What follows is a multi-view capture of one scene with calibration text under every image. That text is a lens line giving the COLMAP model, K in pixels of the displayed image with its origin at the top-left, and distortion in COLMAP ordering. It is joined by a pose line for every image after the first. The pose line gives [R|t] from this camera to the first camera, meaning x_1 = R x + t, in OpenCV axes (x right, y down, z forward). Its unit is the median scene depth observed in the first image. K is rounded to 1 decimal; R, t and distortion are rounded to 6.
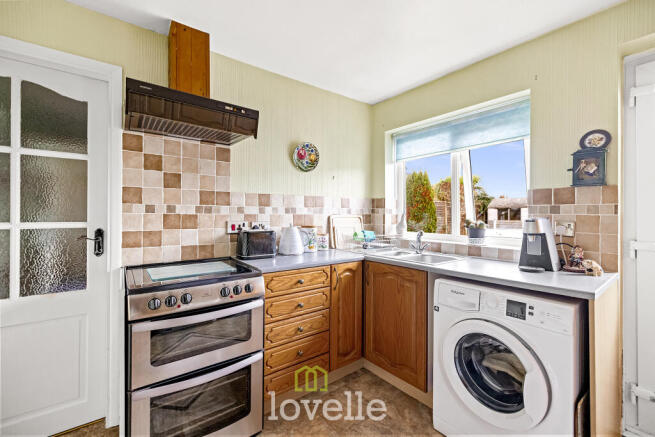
lens RADIAL K [[280.1, 0, 327.8], [0, 280.1, 213.6], [0, 0, 1]] dist [-0.004358, -0.000690]
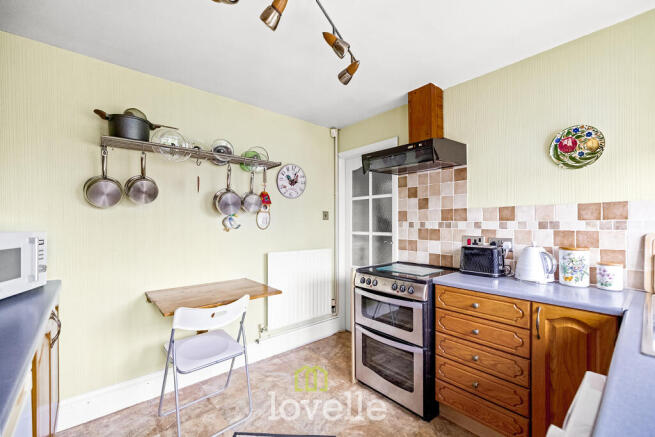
lens RADIAL K [[280.1, 0, 326.8], [0, 280.1, 223.3], [0, 0, 1]] dist [-0.004358, -0.000690]
pose [[0.043143, -0.003671, -0.999062, 0.749442], [0.005096, 0.999981, -0.003454, -0.020513], [0.999056, -0.004942, 0.043161, 0.463218]]
